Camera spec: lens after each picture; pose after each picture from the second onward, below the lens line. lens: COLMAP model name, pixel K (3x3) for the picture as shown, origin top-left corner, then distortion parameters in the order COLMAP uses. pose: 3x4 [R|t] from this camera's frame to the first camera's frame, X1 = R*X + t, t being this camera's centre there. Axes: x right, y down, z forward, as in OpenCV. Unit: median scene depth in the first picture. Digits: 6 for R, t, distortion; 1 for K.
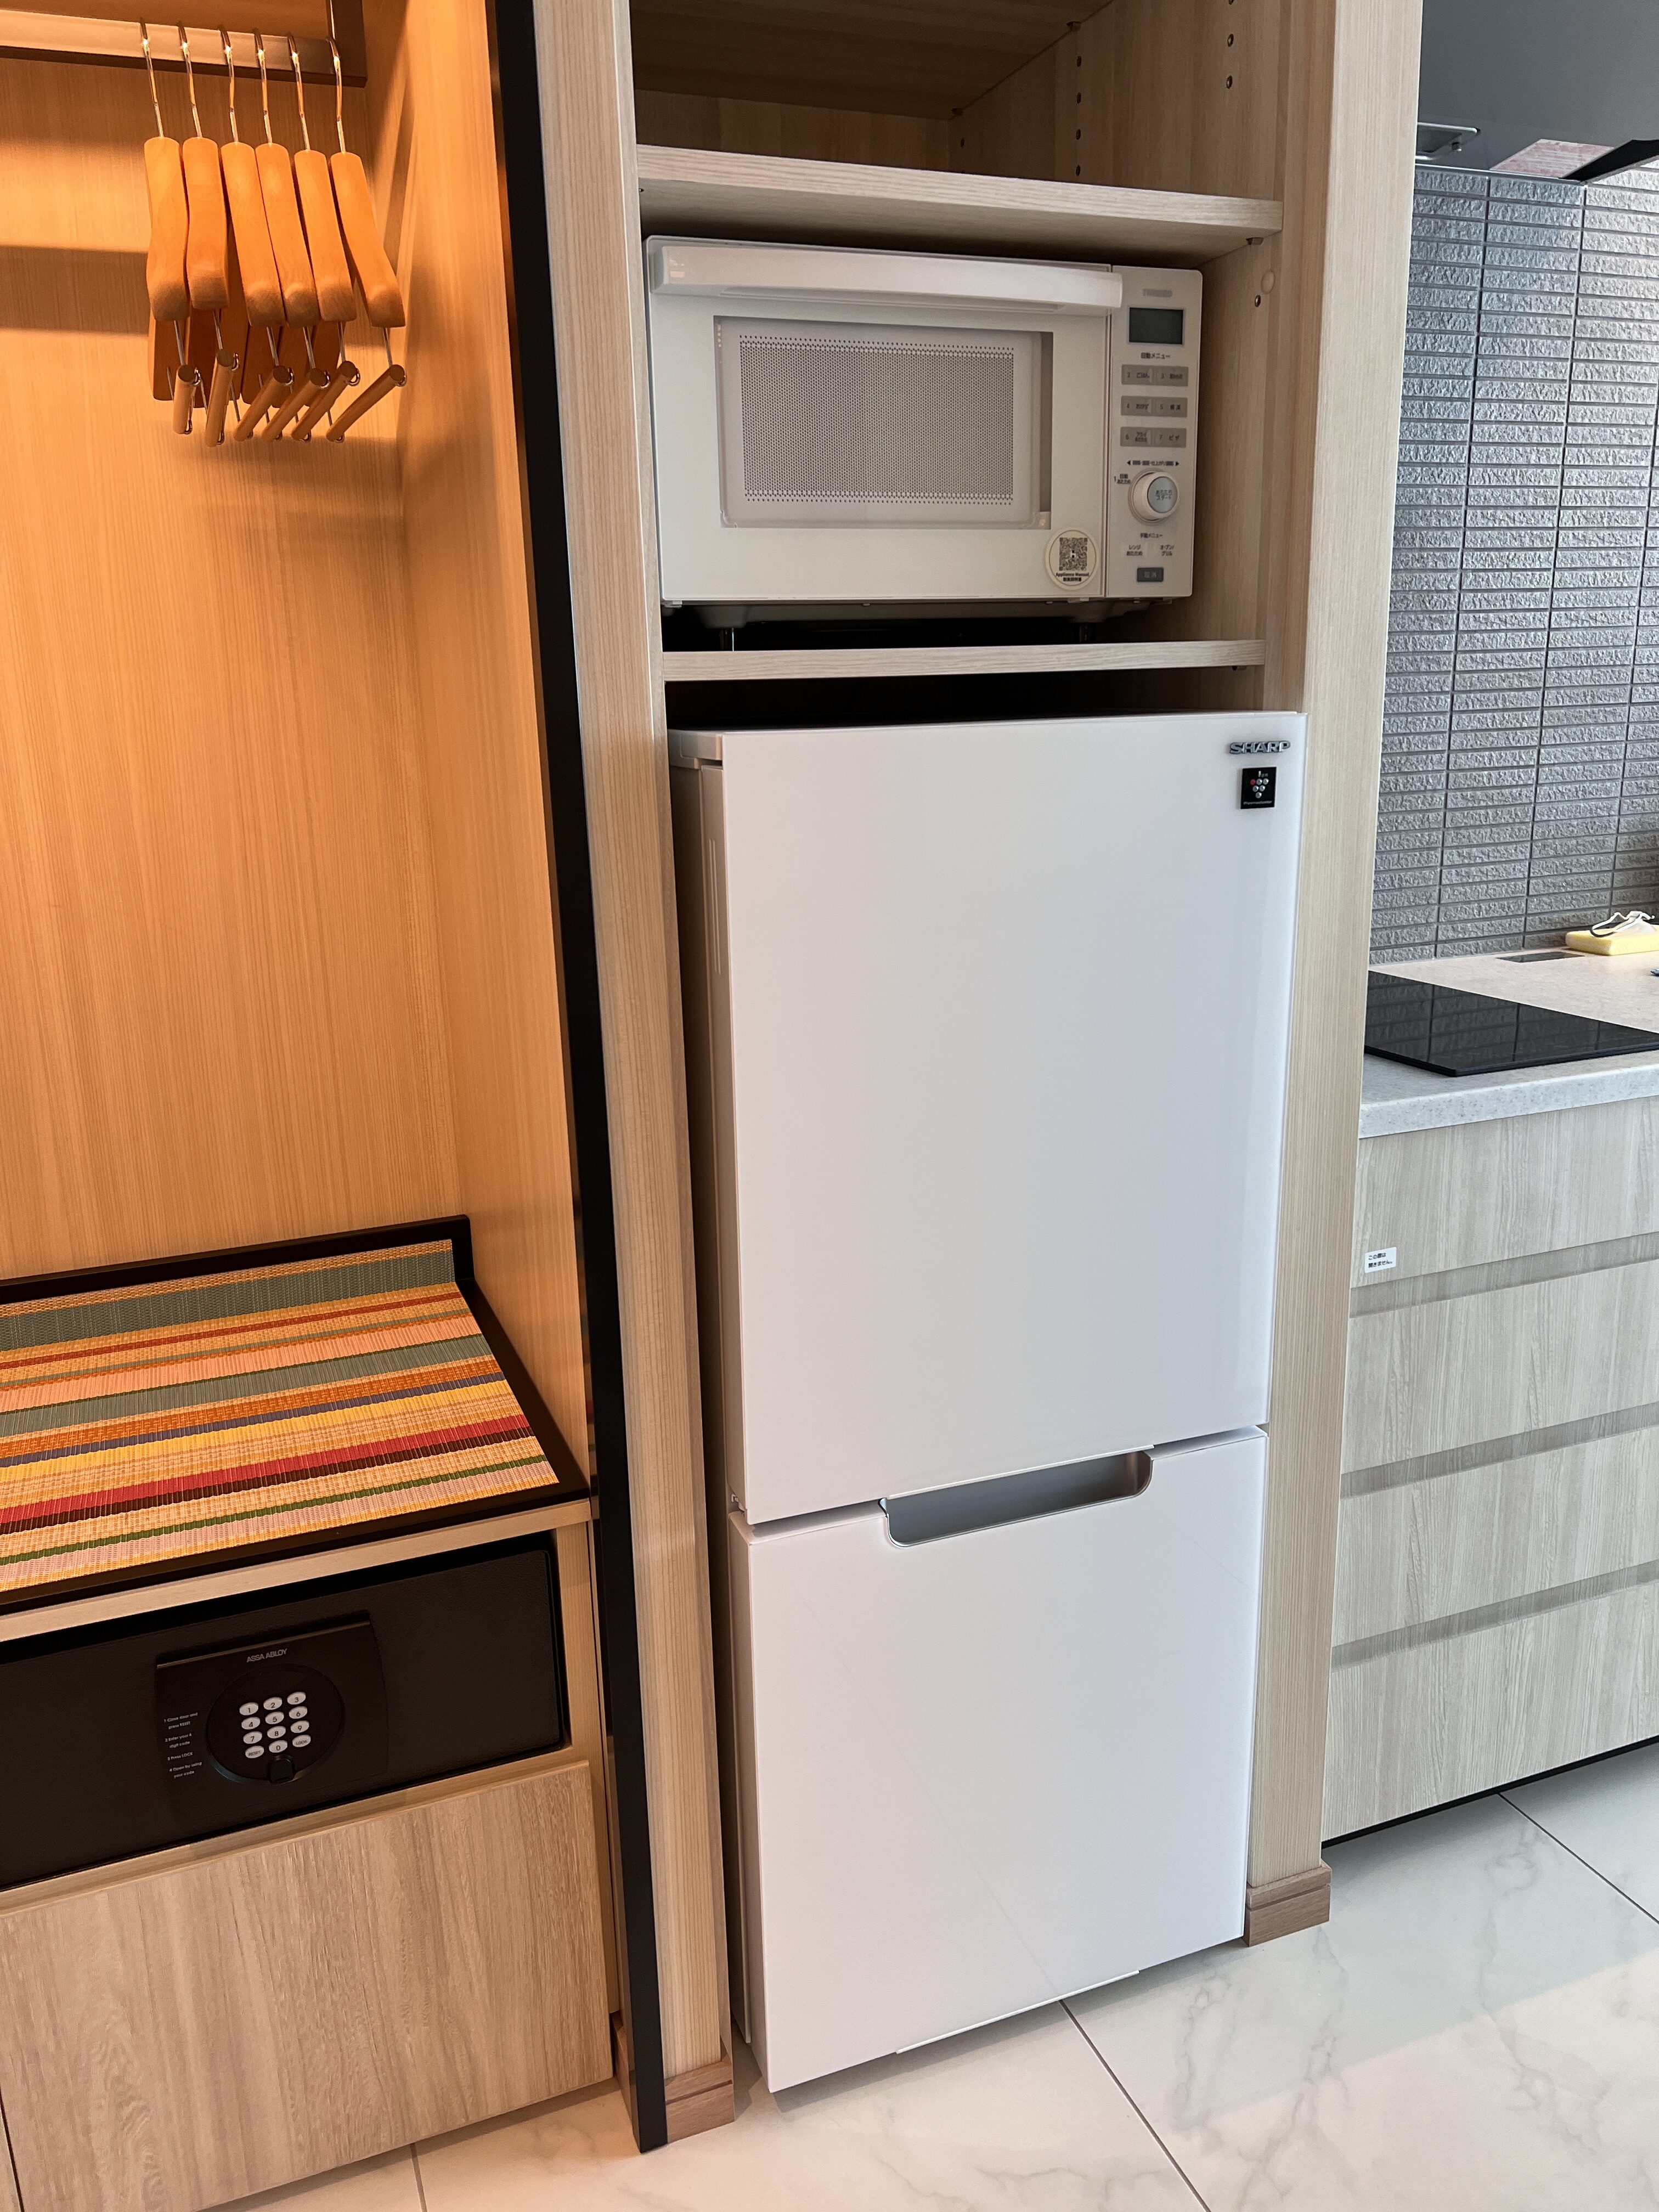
lens RADIAL K [[1668.8, 0, 806.1], [0, 1668.8, 1134.7], [0, 0, 1]] dist [0.041414, -0.052197]
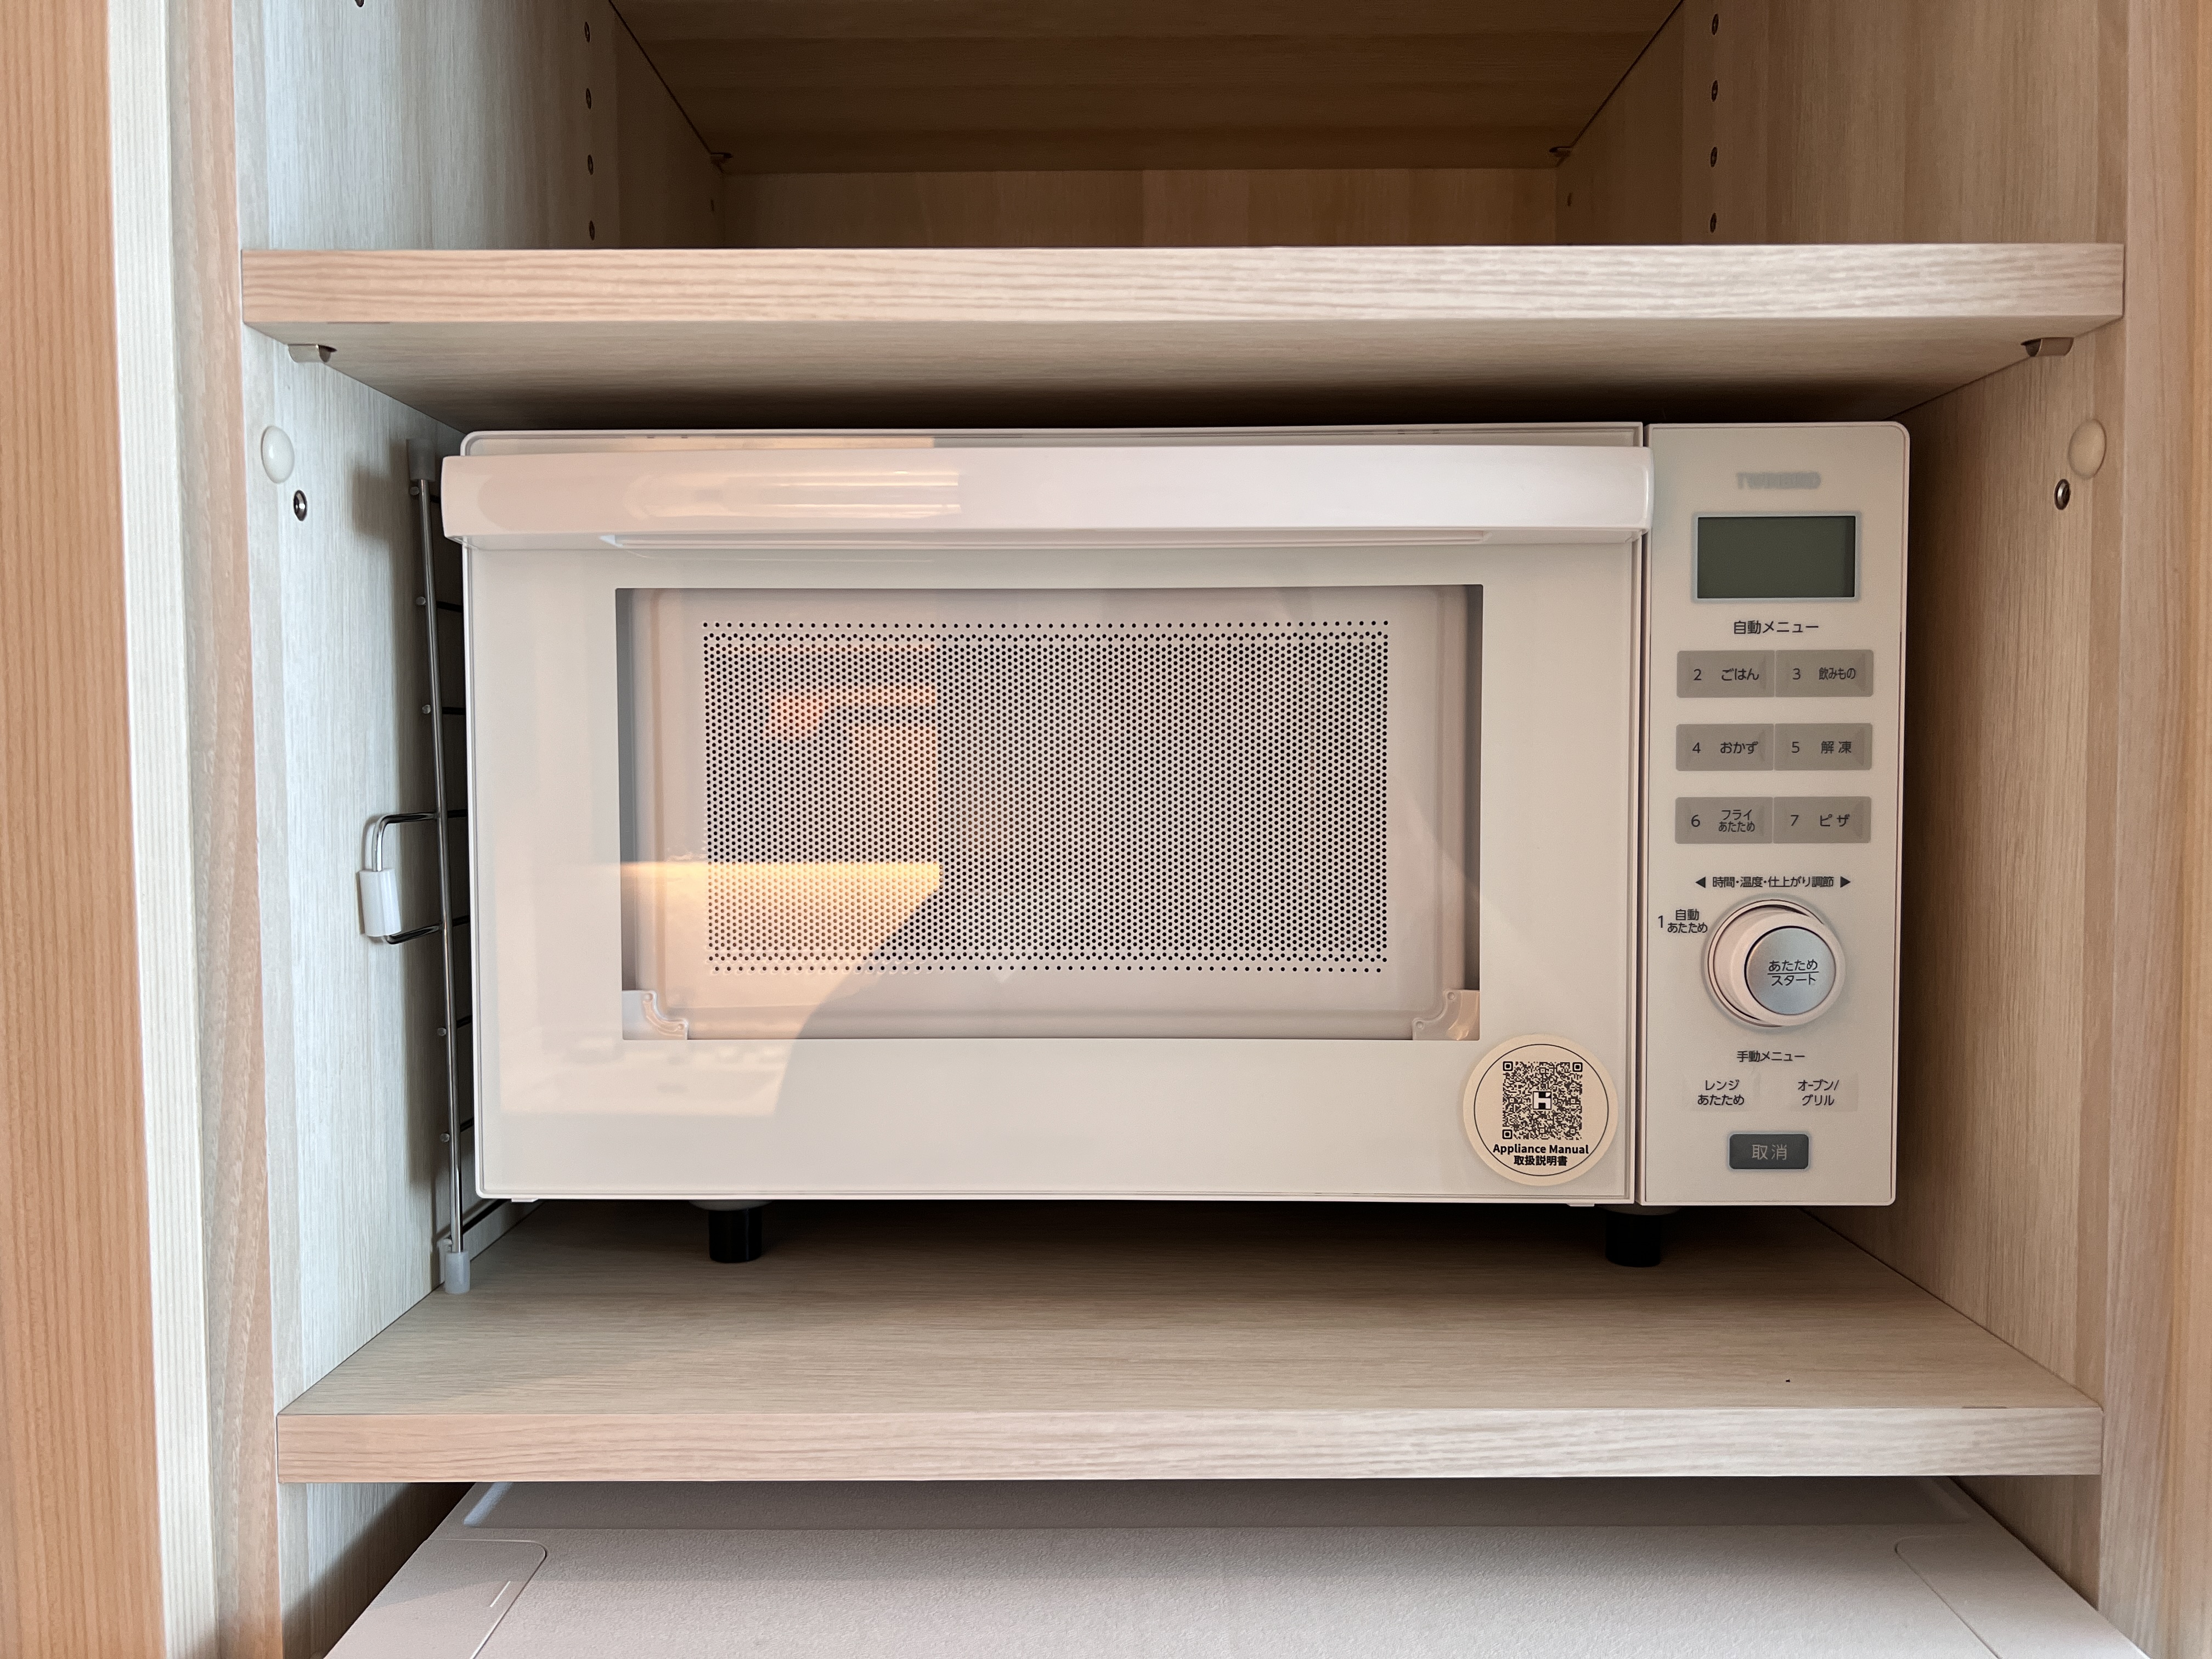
lens RADIAL K [[1668.8, 0, 1116.1], [0, 1668.8, 834.9], [0, 0, 1]] dist [0.041414, -0.052197]
pose [[0.934720, 0.038633, -0.353279, 0.203045], [-0.109721, 0.976882, -0.183476, -0.325121], [0.338024, 0.210261, 0.917350, 0.594199]]
